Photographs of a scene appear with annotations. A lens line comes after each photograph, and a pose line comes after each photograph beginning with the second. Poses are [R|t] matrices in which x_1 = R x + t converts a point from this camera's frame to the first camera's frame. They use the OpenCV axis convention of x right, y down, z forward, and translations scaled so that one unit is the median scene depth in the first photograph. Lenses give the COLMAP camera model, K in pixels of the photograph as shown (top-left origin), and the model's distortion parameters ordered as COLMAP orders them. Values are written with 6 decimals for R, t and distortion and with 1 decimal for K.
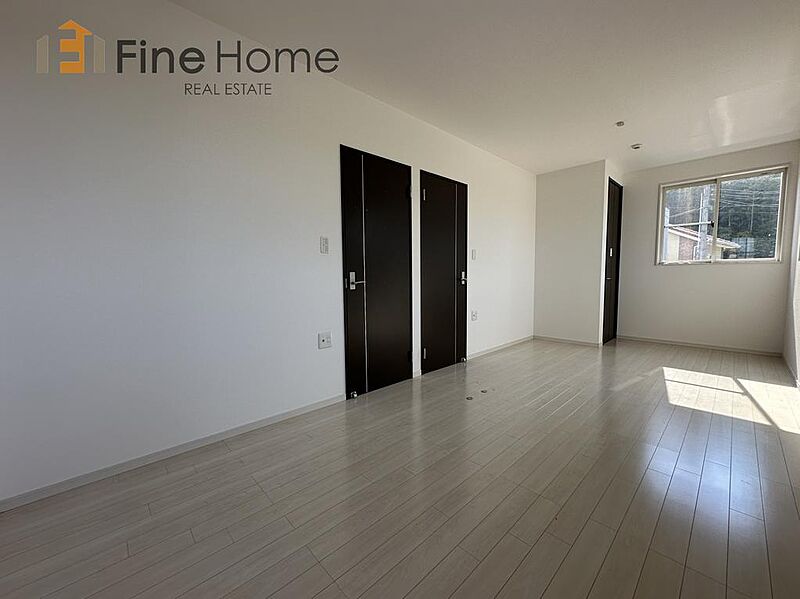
lens RADIAL K [[320.5, 0, 400.5], [0, 320.5, 299.3], [0, 0, 1]] dist [-0.003195, 0.000672]
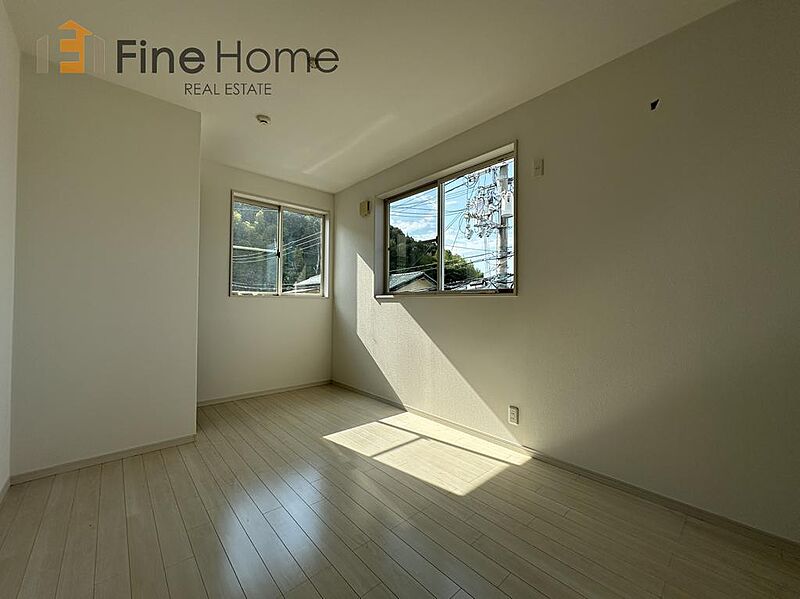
lens RADIAL K [[320.5, 0, 400.5], [0, 320.5, 299.3], [0, 0, 1]] dist [-0.003195, 0.000672]
pose [[0.026568, 0.019192, 0.999463, 0.081050], [0.067444, 0.997503, -0.020948, -0.069722], [-0.997369, 0.067965, 0.025208, 0.719868]]
